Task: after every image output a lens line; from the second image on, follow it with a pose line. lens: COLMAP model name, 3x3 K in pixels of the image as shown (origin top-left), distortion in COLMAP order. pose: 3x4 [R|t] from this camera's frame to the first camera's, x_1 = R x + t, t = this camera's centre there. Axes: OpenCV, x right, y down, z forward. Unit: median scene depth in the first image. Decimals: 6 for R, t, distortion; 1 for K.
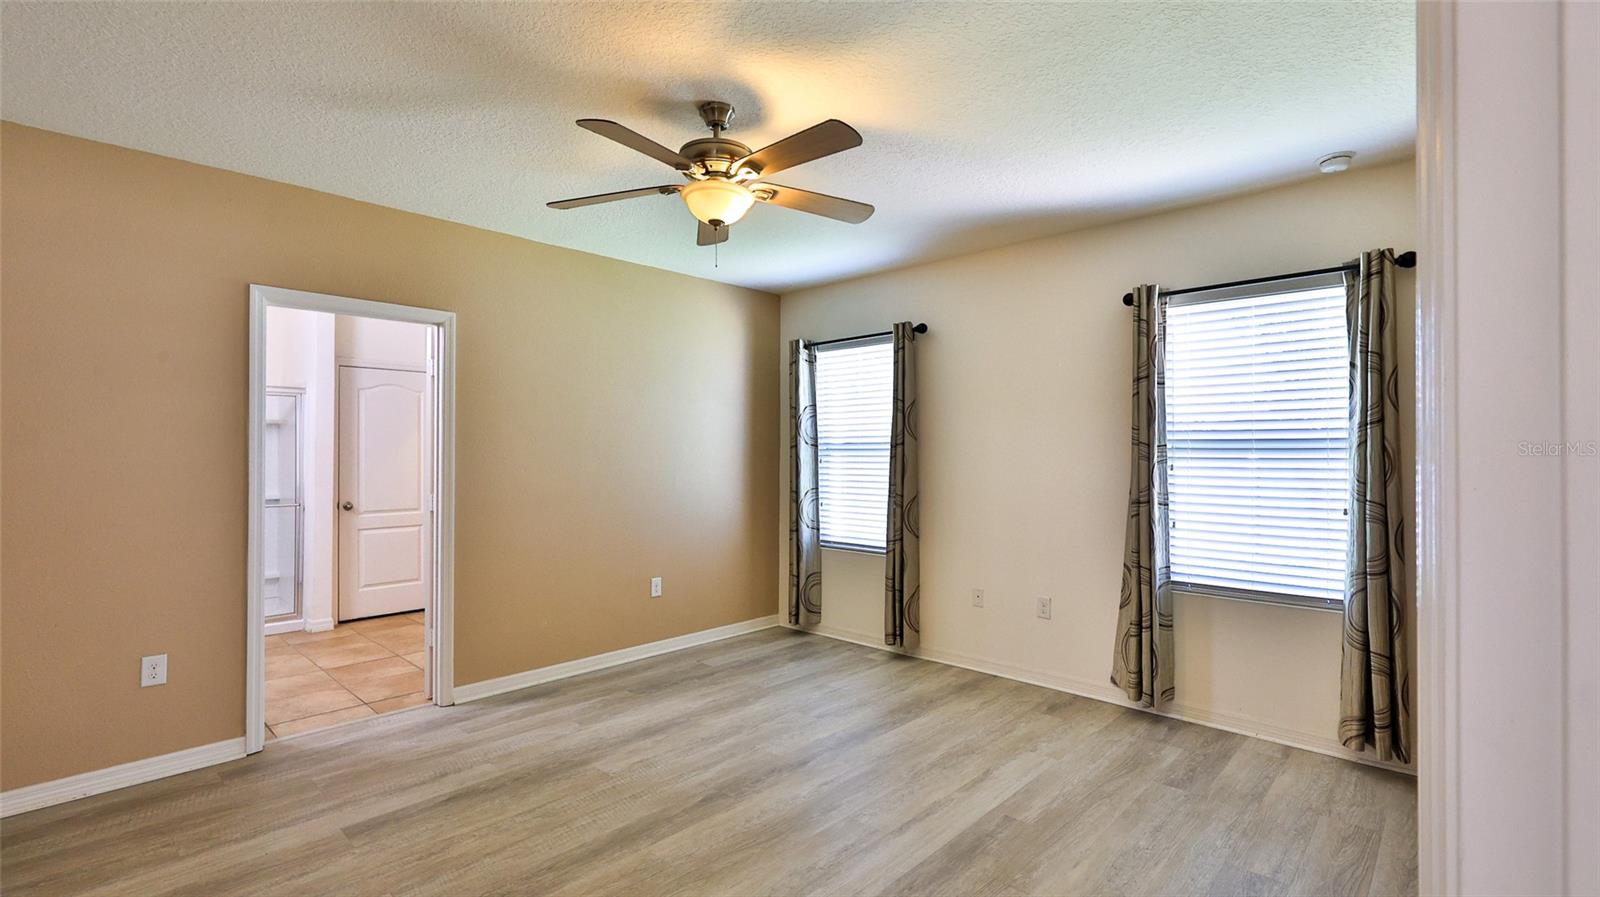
lens RADIAL K [[683.2, 0, 800.0], [0, 683.2, 448.5], [0, 0, 1]] dist [-0.000448, 0.000004]
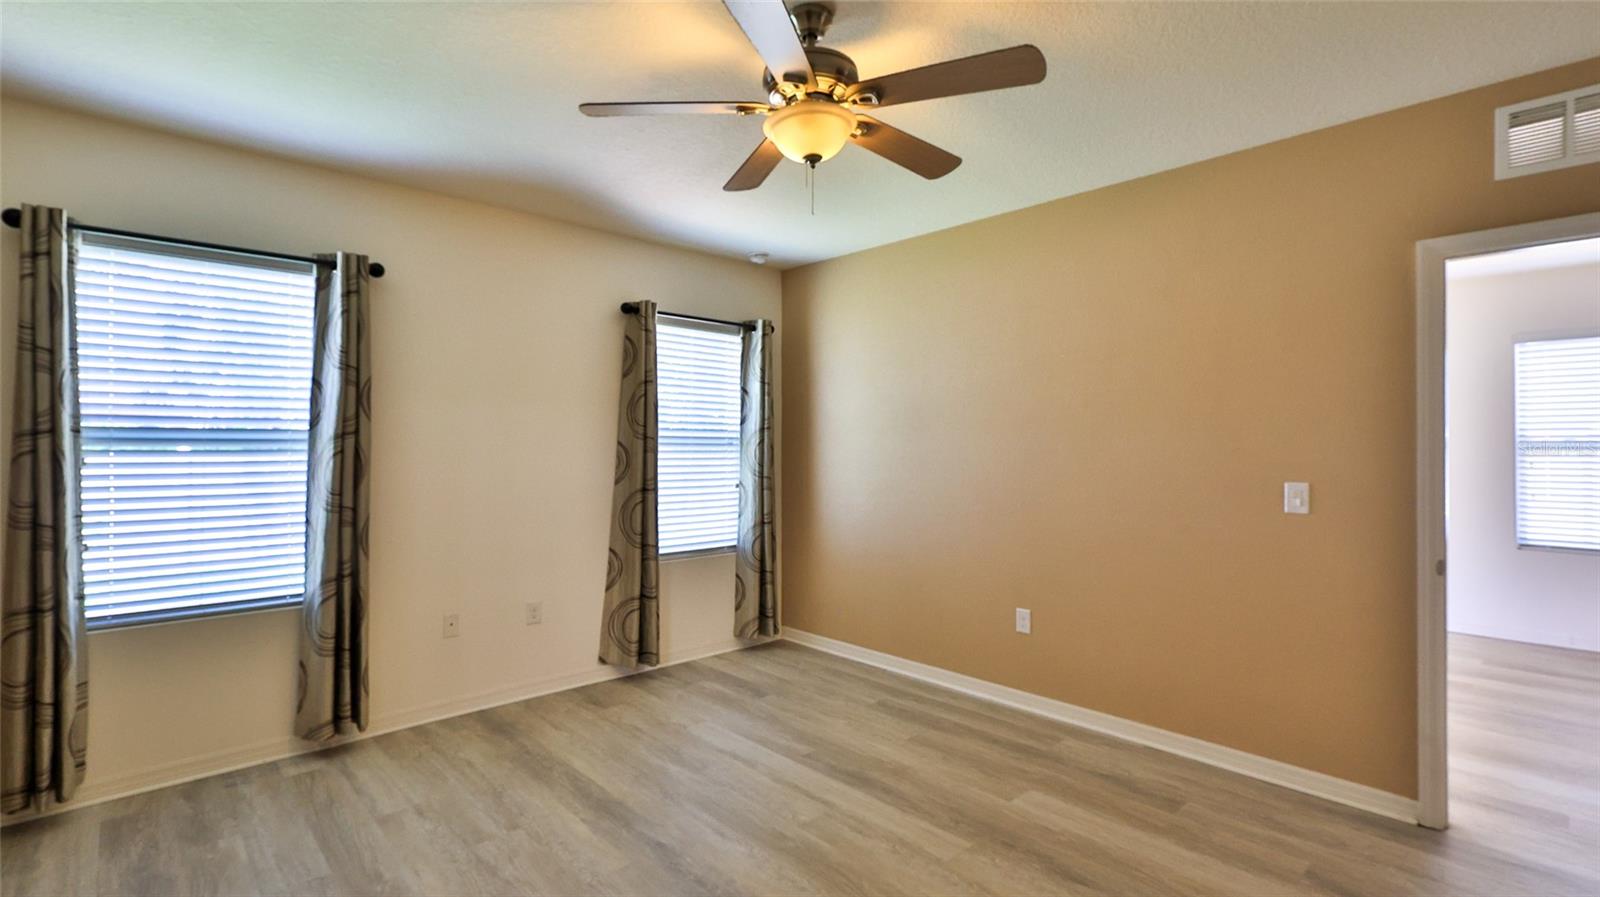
lens RADIAL K [[710.2, 0, 792.8], [0, 710.2, 444.0], [0, 0, 1]] dist [0.000116, -0.000046]
pose [[0.102506, -0.003135, 0.994727, -0.645816], [-0.009383, 0.999947, 0.004119, -0.003520], [-0.994688, -0.009755, 0.102472, 0.631789]]
